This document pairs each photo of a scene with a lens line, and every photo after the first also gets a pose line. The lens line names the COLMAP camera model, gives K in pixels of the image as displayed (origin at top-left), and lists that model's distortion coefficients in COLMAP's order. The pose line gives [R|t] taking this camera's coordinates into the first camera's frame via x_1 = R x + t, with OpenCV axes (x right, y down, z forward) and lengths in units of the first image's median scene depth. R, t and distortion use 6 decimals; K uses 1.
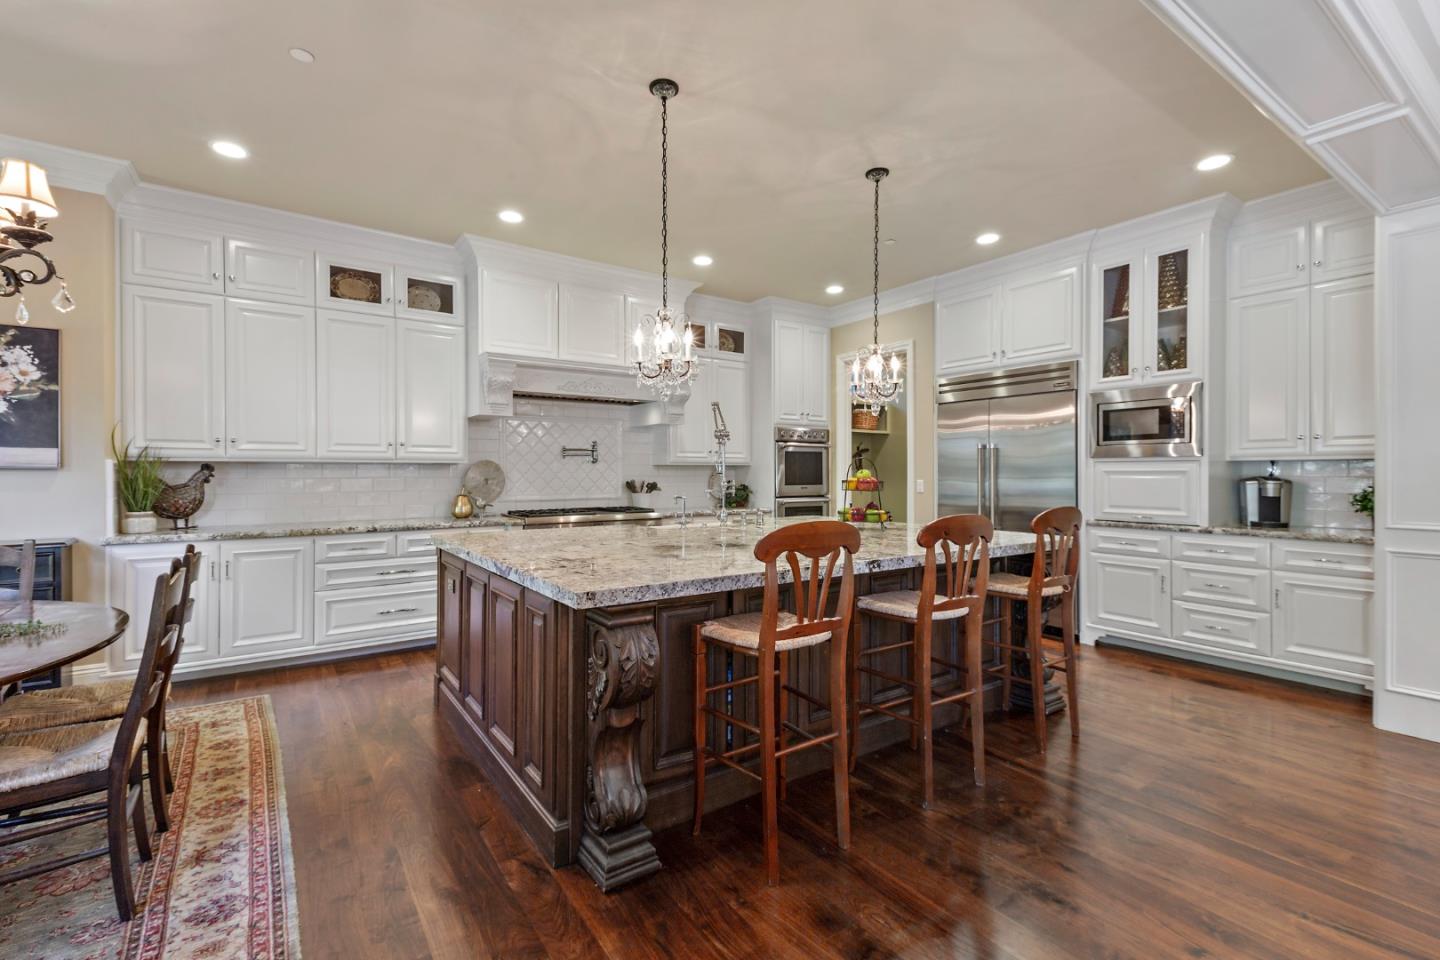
lens RADIAL K [[649.6, 0, 715.8], [0, 649.6, 469.3], [0, 0, 1]] dist [-0.000672, -0.000248]
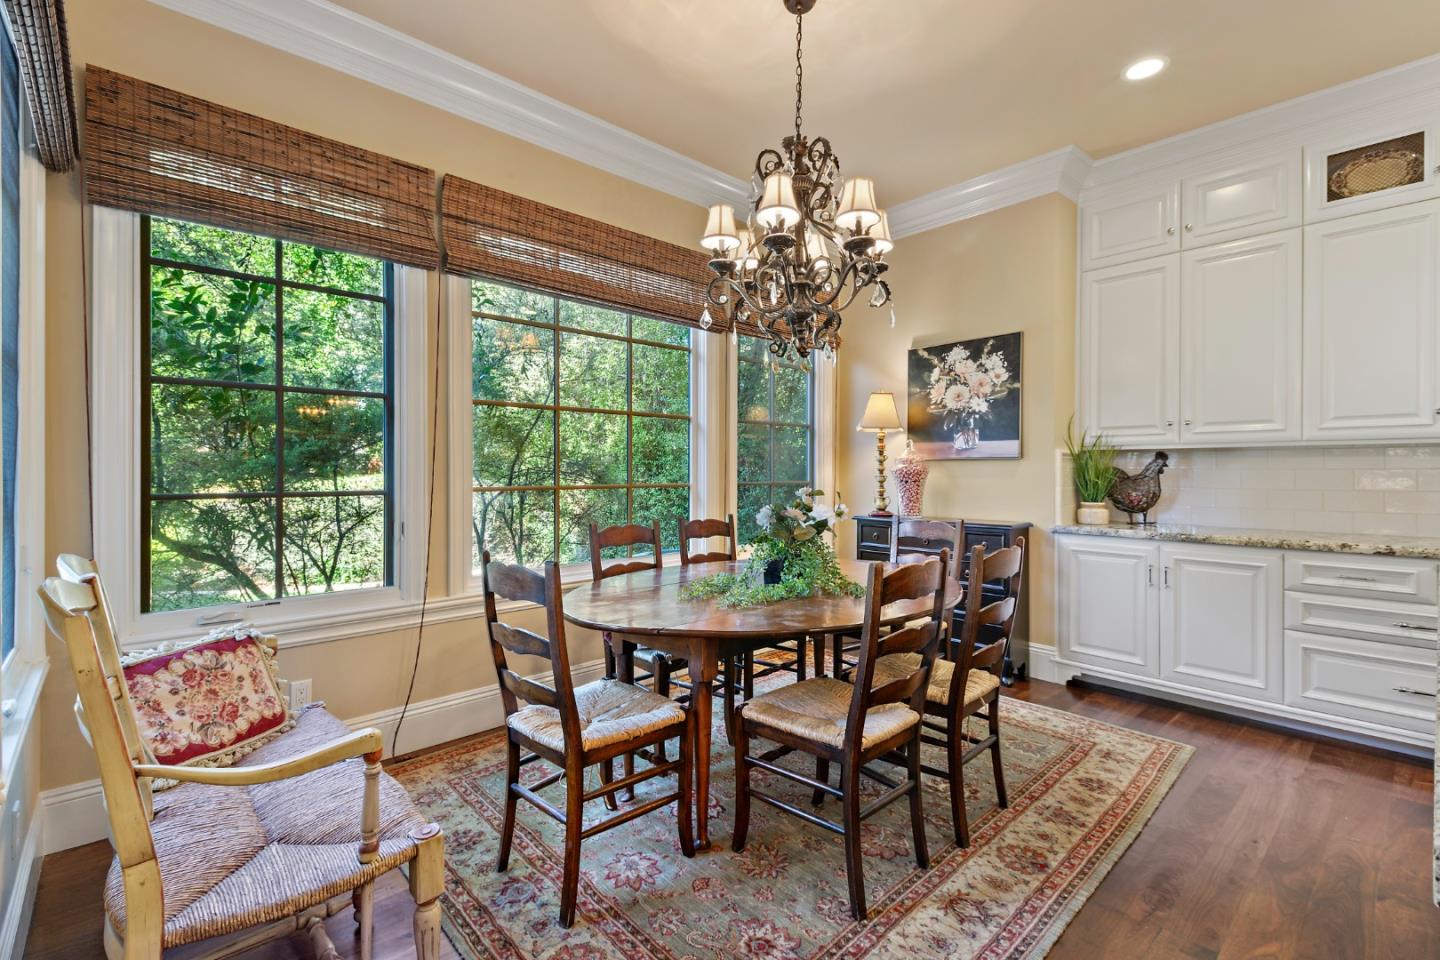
lens RADIAL K [[642.7, 0, 692.7], [0, 642.7, 474.1], [0, 0, 1]] dist [0.002852, -0.000251]
pose [[0.112495, 0.007610, -0.993623, 0.003354], [0.003362, 0.999962, 0.008039, 0.012712], [0.993647, -0.004245, 0.112465, 0.292897]]
